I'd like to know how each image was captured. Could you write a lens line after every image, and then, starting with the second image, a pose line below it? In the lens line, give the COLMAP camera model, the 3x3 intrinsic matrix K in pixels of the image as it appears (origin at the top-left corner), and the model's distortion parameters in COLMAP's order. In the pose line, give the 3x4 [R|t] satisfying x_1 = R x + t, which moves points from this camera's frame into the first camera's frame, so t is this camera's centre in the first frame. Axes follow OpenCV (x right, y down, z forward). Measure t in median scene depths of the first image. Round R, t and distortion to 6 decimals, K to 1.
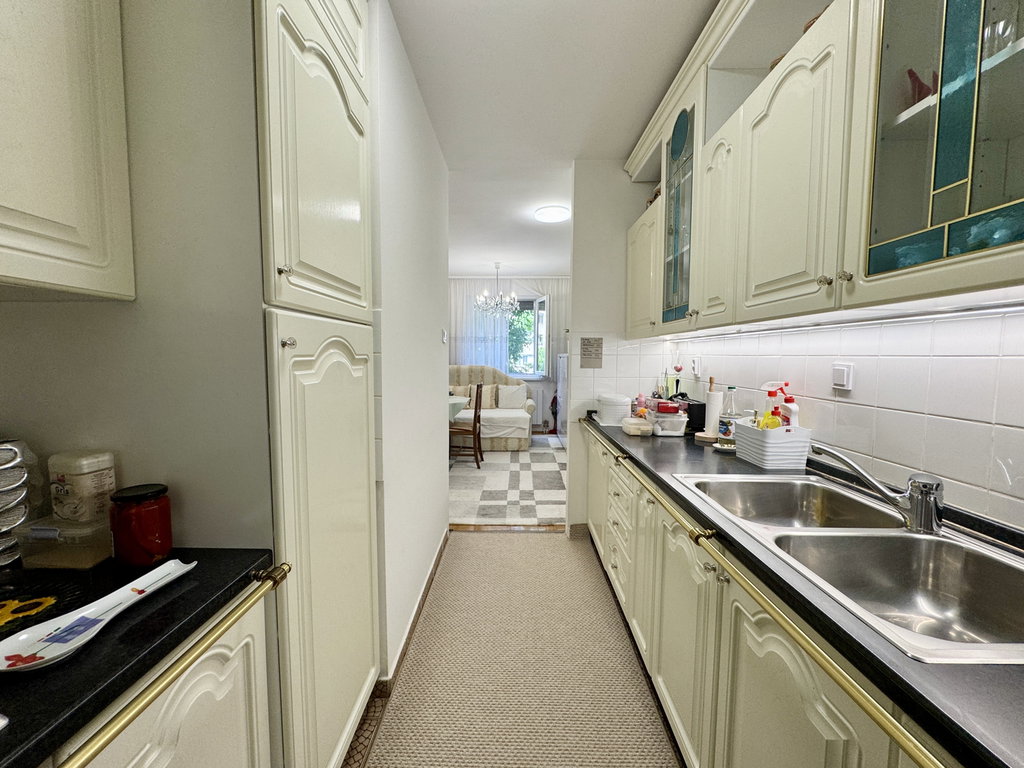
lens RADIAL K [[405.9, 0, 508.1], [0, 405.9, 384.3], [0, 0, 1]] dist [-0.002174, -0.000597]
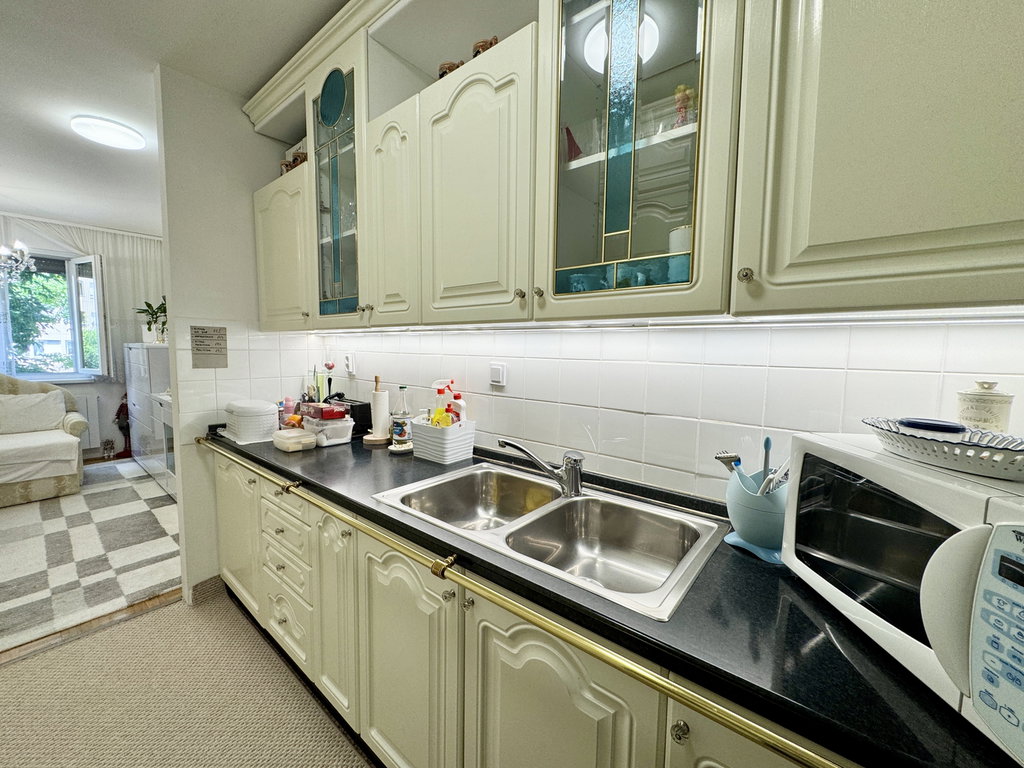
lens RADIAL K [[405.9, 0, 507.5], [0, 405.9, 384.4], [0, 0, 1]] dist [-0.002174, -0.000597]
pose [[0.621421, -0.064915, 0.780783, -0.052318], [0.043167, 0.997885, 0.048608, -0.030597], [-0.782287, 0.003498, 0.622908, 0.162325]]
